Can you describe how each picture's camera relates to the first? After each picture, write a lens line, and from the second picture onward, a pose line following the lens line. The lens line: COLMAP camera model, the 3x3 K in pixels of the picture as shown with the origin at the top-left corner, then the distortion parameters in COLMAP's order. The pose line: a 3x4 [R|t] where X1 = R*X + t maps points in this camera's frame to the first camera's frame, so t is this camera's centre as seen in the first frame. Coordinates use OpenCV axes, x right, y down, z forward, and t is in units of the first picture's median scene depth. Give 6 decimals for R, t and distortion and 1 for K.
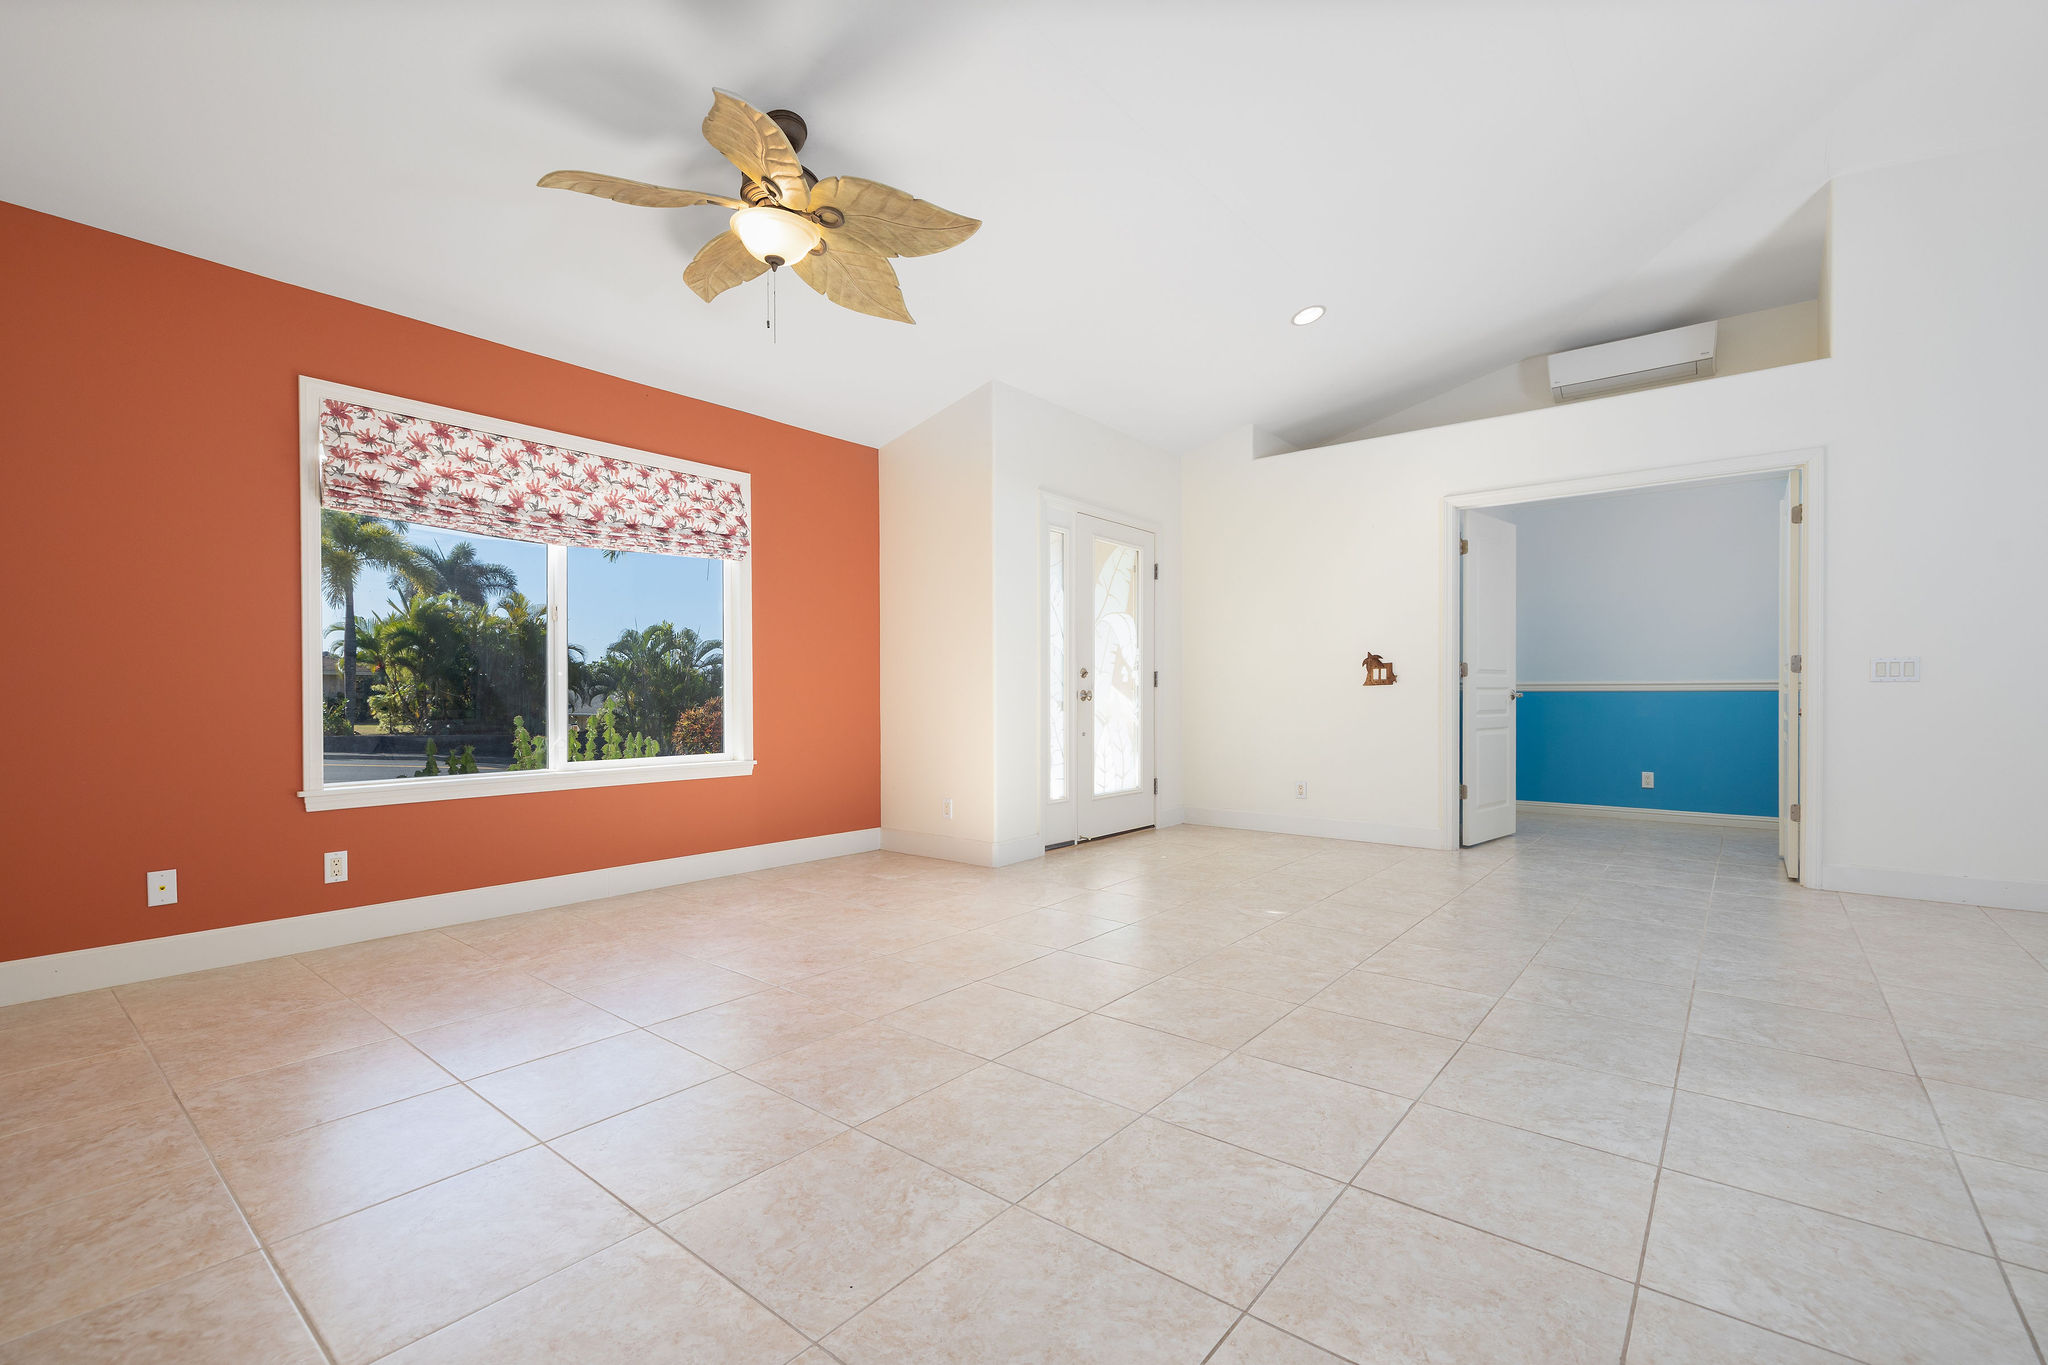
lens RADIAL K [[877.8, 0, 1008.2], [0, 877.8, 681.2], [0, 0, 1]] dist [0.001198, -0.000640]
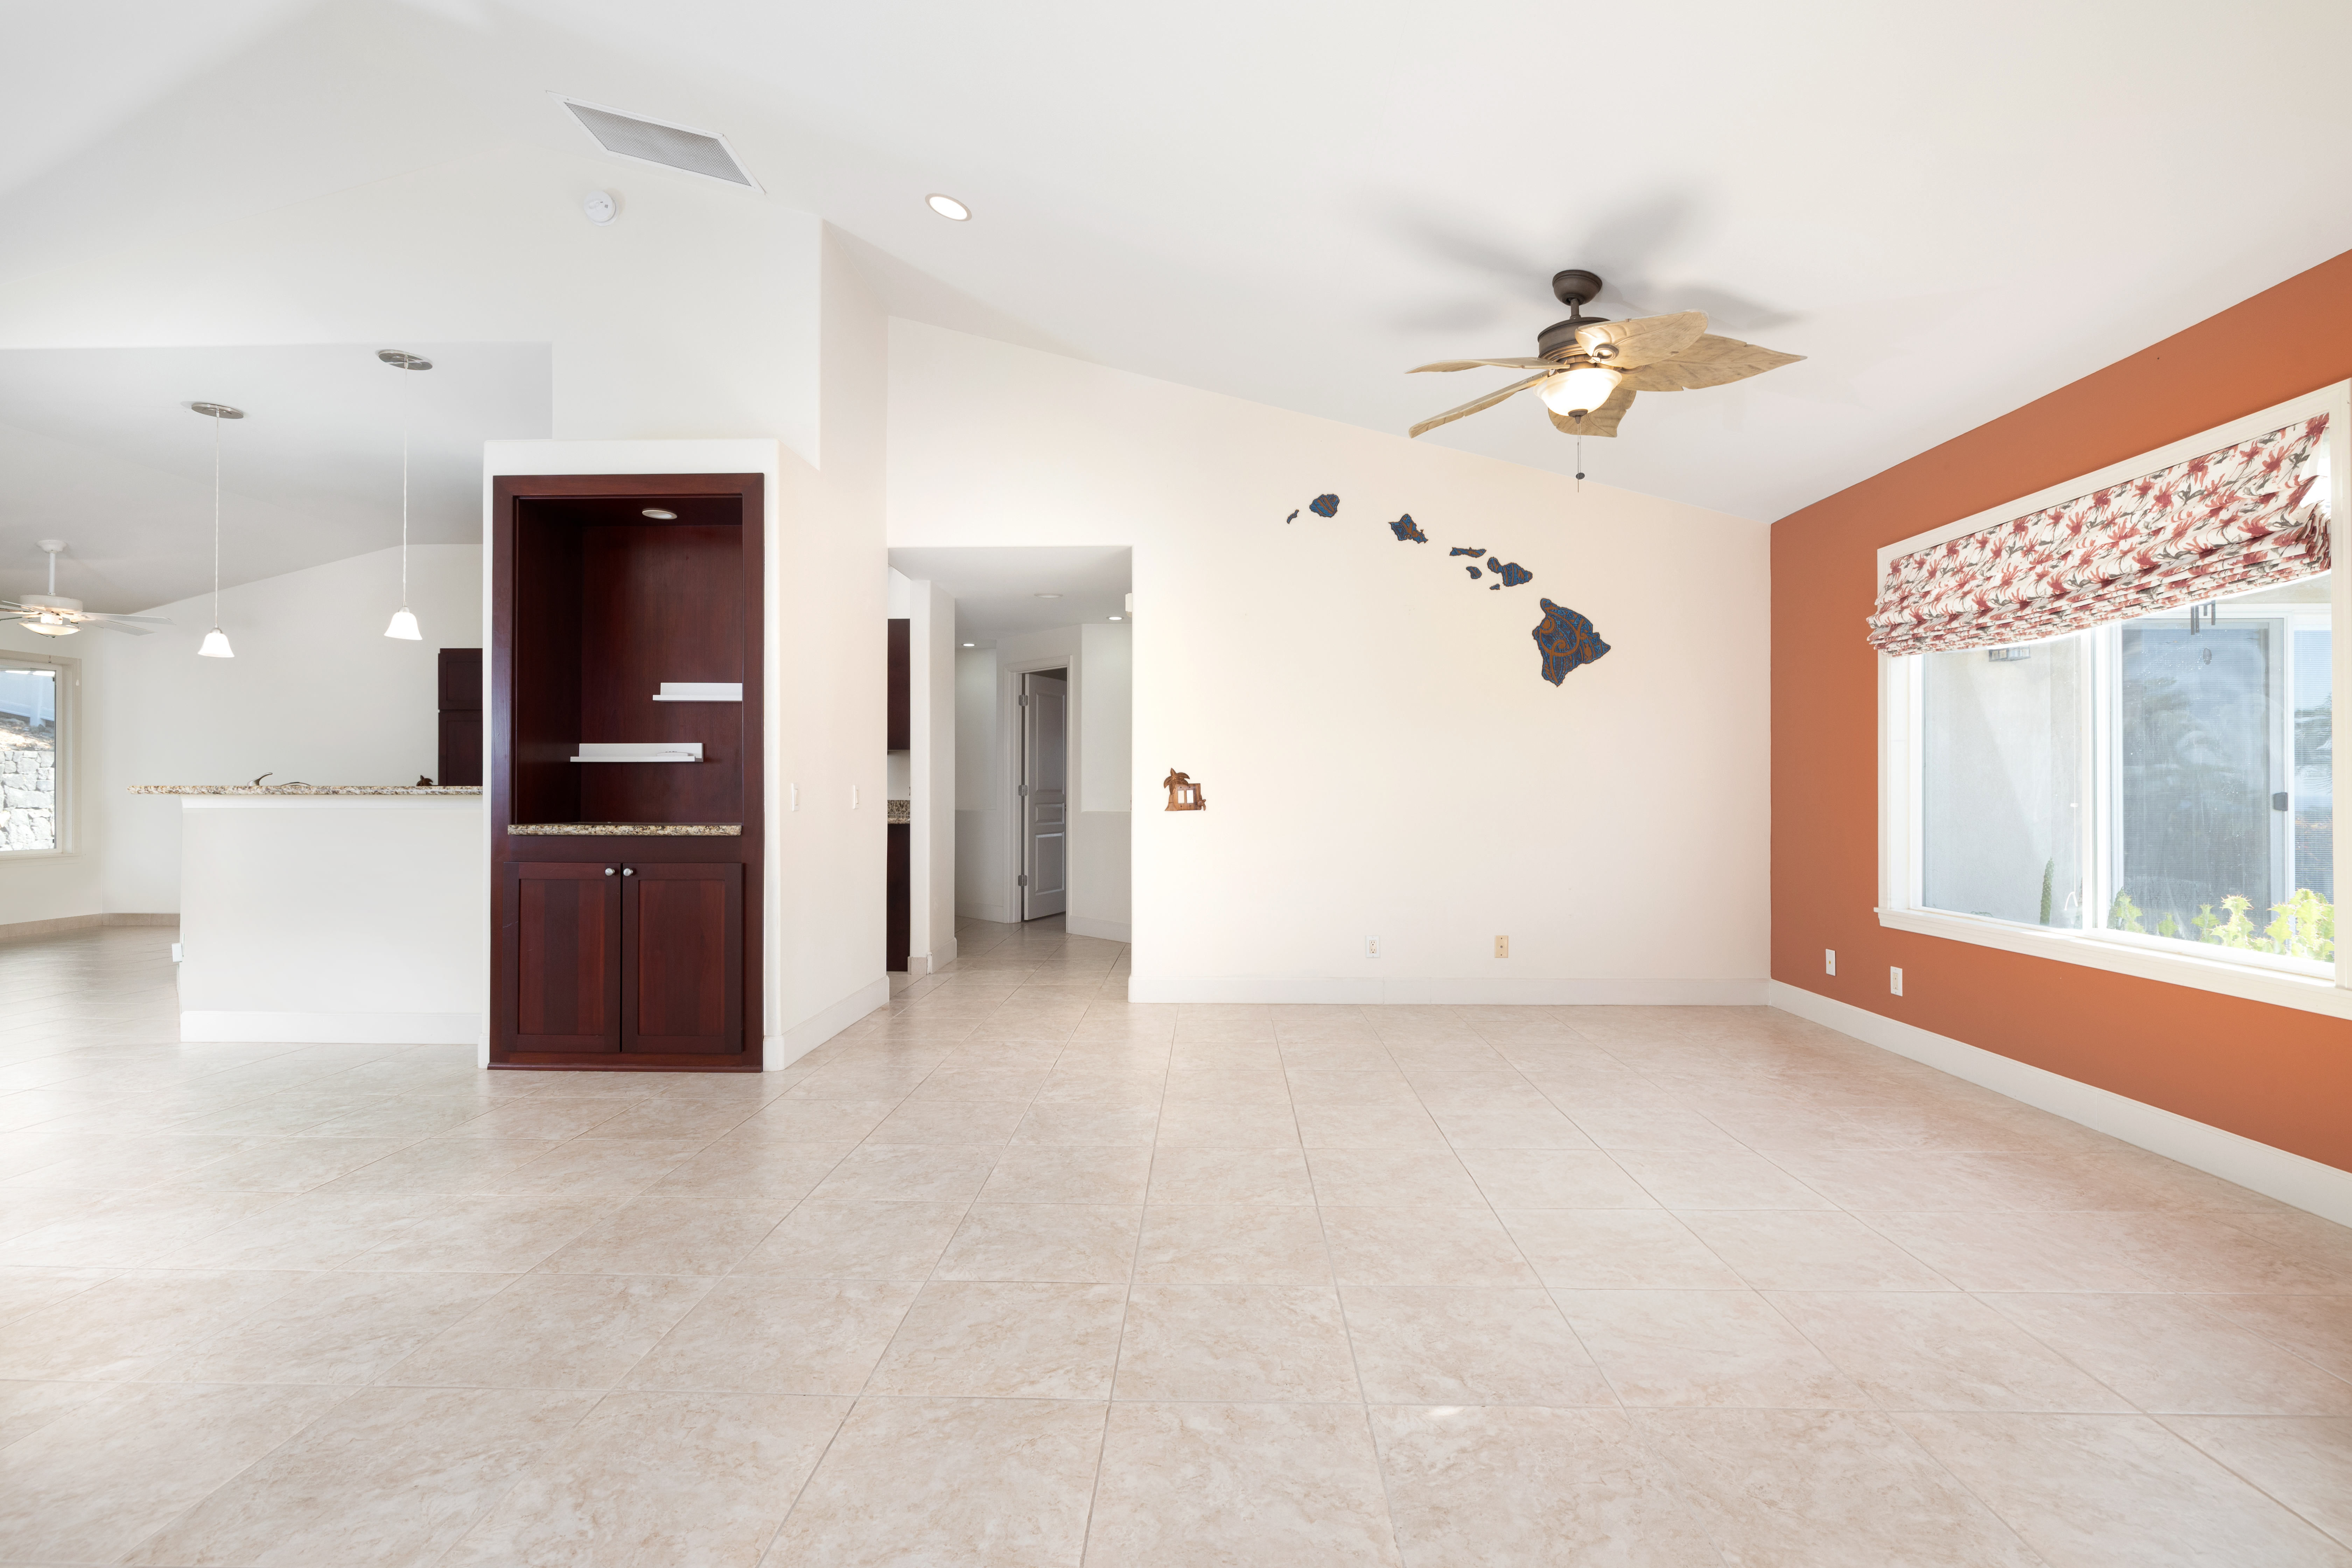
lens RADIAL K [[986.6, 0, 1164.7], [0, 986.6, 792.4], [0, 0, 1]] dist [0.000509, -0.000053]
pose [[-0.785247, 0.000695, -0.619182, 0.836028], [0.008969, 0.999907, -0.010253, -0.024579], [0.619118, -0.013605, -0.785180, 1.619006]]
